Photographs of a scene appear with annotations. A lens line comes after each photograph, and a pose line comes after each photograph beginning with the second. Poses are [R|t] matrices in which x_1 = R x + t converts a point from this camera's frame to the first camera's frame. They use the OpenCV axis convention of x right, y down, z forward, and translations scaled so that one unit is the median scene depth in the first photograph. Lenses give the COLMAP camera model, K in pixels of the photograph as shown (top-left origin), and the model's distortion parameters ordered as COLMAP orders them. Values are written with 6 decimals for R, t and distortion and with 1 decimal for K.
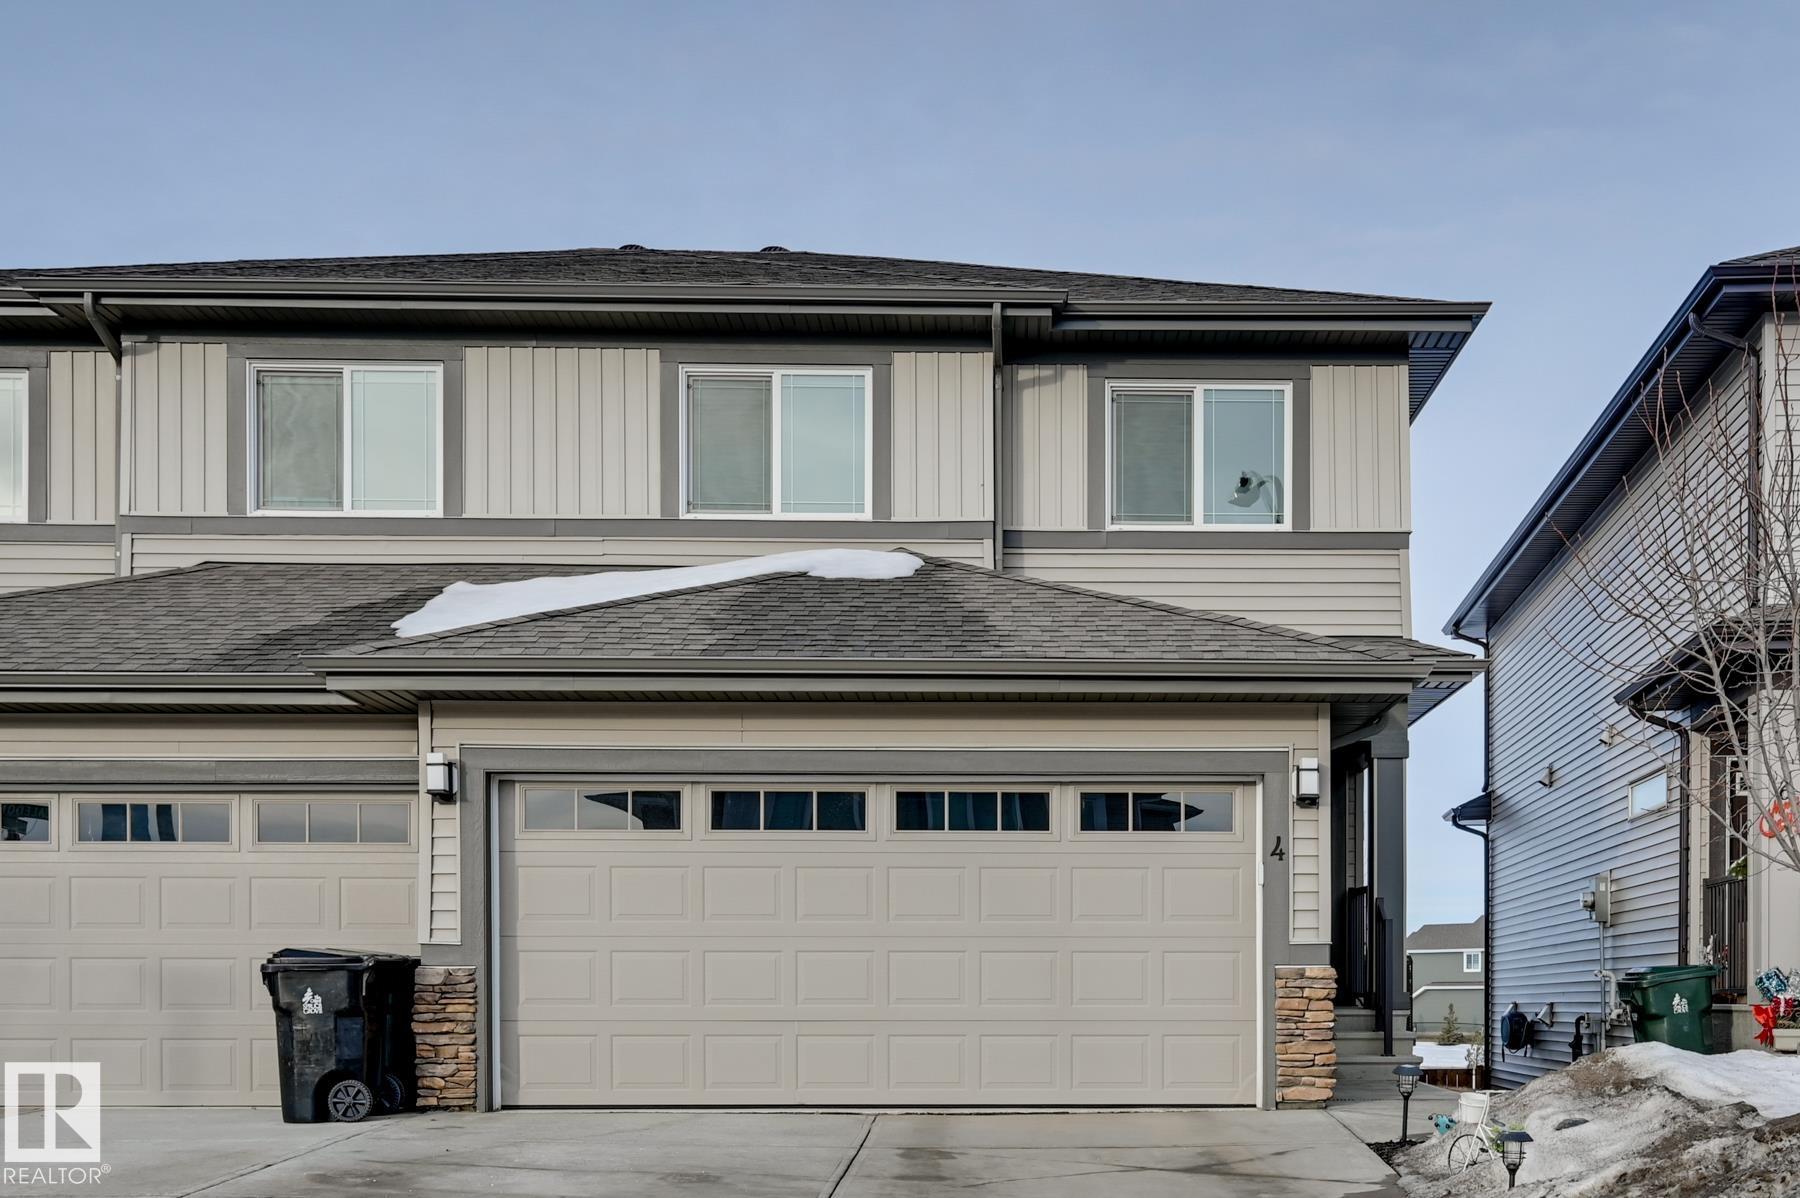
lens RADIAL K [[773.2, 0, 898.9], [0, 773.2, 601.6], [0, 0, 1]] dist [0.000723, 0.000043]
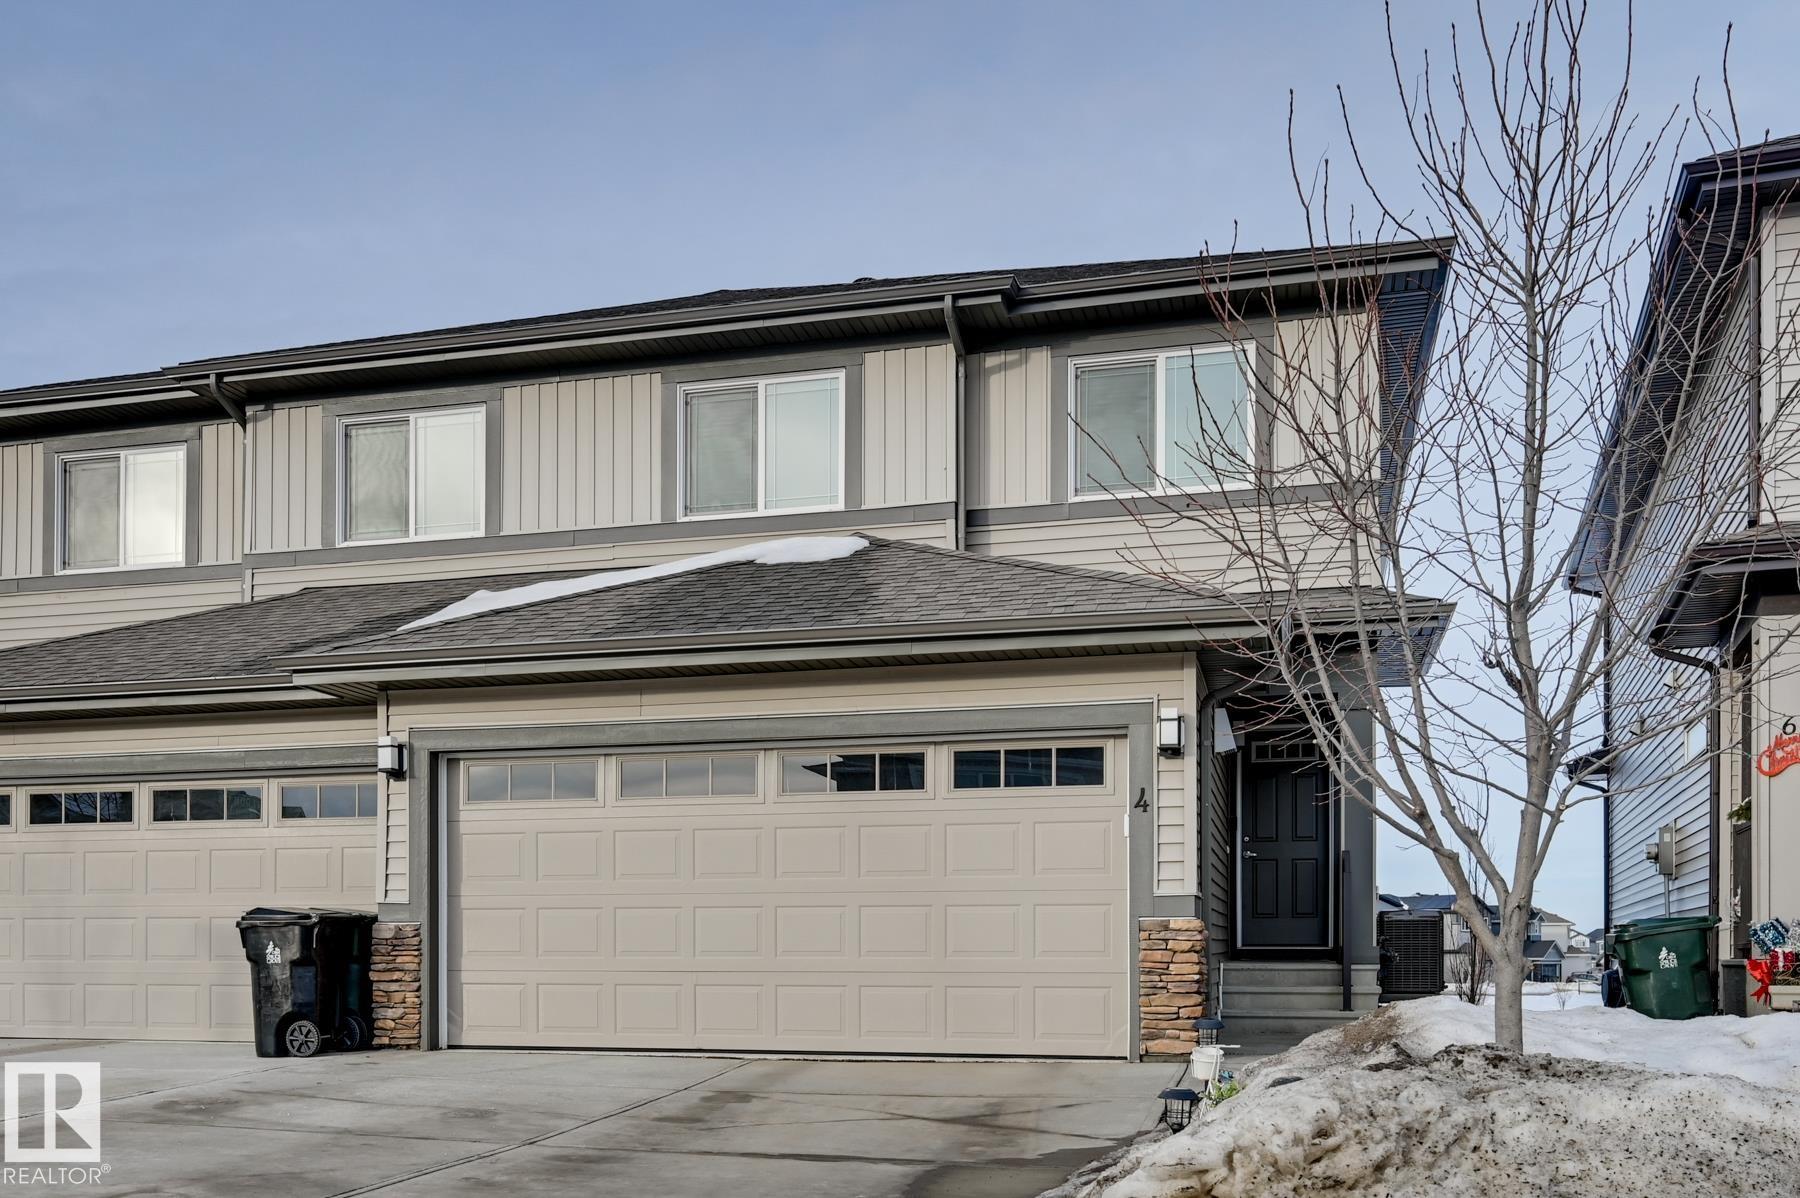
lens RADIAL K [[706.9, 0, 901.0], [0, 706.9, 596.8], [0, 0, 1]] dist [0.000364, 0.000202]
pose [[0.990280, -0.062040, -0.124486, 0.230748], [0.062632, 0.998036, 0.000839, 0.028350], [0.124190, -0.008627, 0.992221, 0.046487]]
